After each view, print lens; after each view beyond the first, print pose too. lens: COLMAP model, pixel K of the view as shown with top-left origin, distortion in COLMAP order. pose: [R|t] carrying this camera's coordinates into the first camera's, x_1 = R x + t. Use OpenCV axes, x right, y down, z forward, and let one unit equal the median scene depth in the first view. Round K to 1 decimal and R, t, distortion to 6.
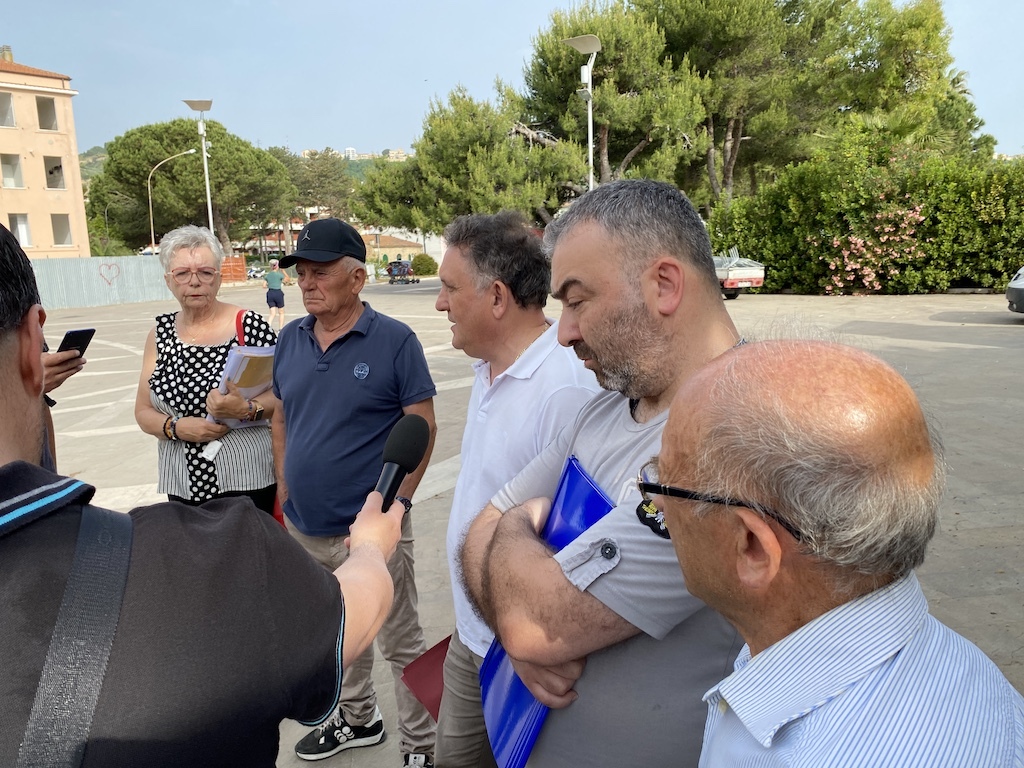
lens RADIAL K [[789.1, 0, 501.5], [0, 789.1, 380.5], [0, 0, 1]] dist [0.046095, -0.051128]
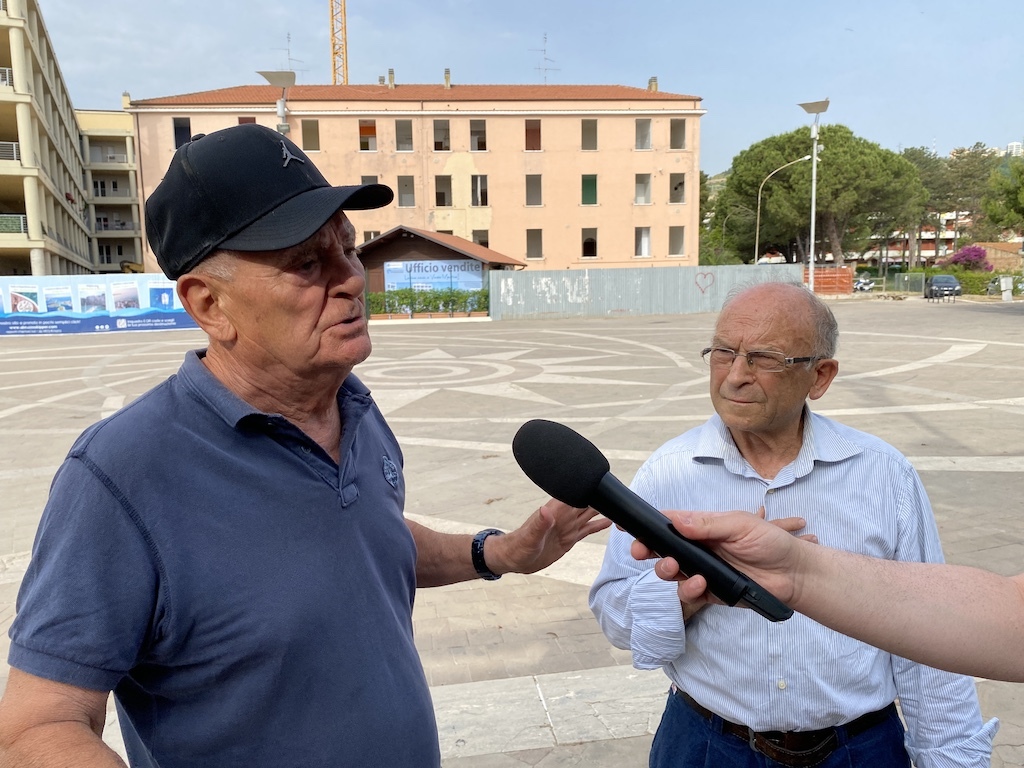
lens RADIAL K [[791.1, 0, 496.7], [0, 791.1, 386.0], [0, 0, 1]] dist [0.038630, -0.030692]
pose [[0.740278, 0.113602, -0.662633, 0.009234], [-0.117845, 0.992287, 0.038464, -0.009359], [0.661892, 0.049614, 0.747956, 0.065716]]
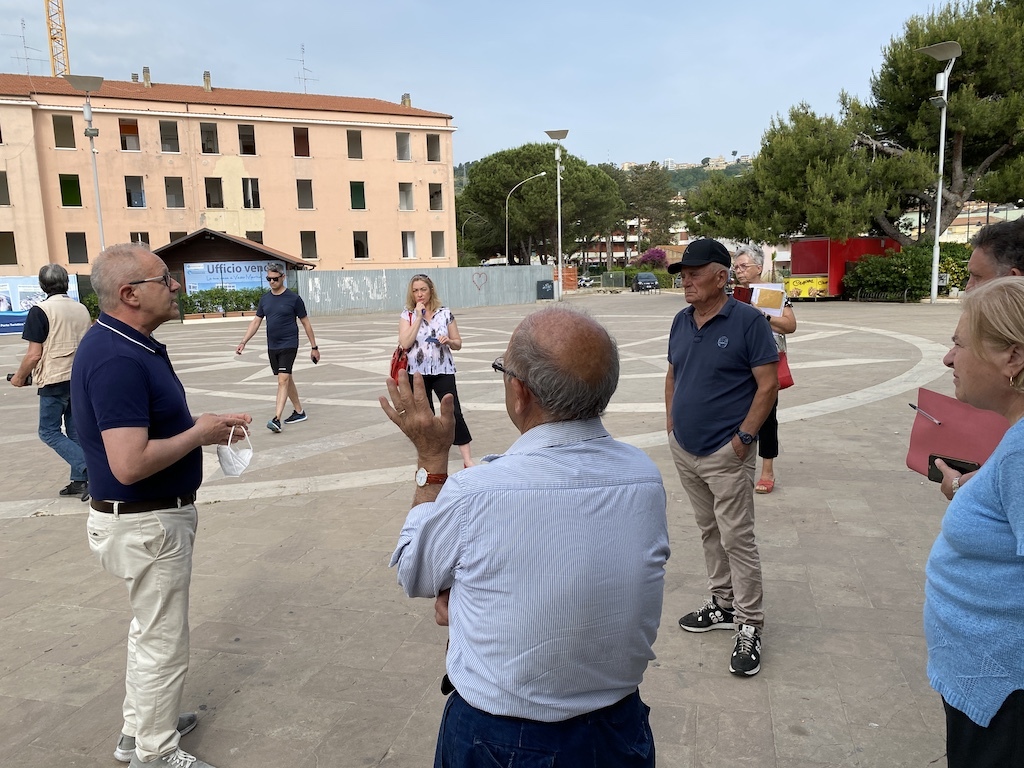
lens RADIAL K [[779.8, 0, 507.9], [0, 779.8, 383.4], [0, 0, 1]] dist [0.045335, -0.029478]
pose [[0.927680, 0.060469, -0.368447, -0.008044], [-0.063500, 0.997974, 0.003905, 0.018018], [0.367937, 0.019774, 0.929641, -0.096402]]
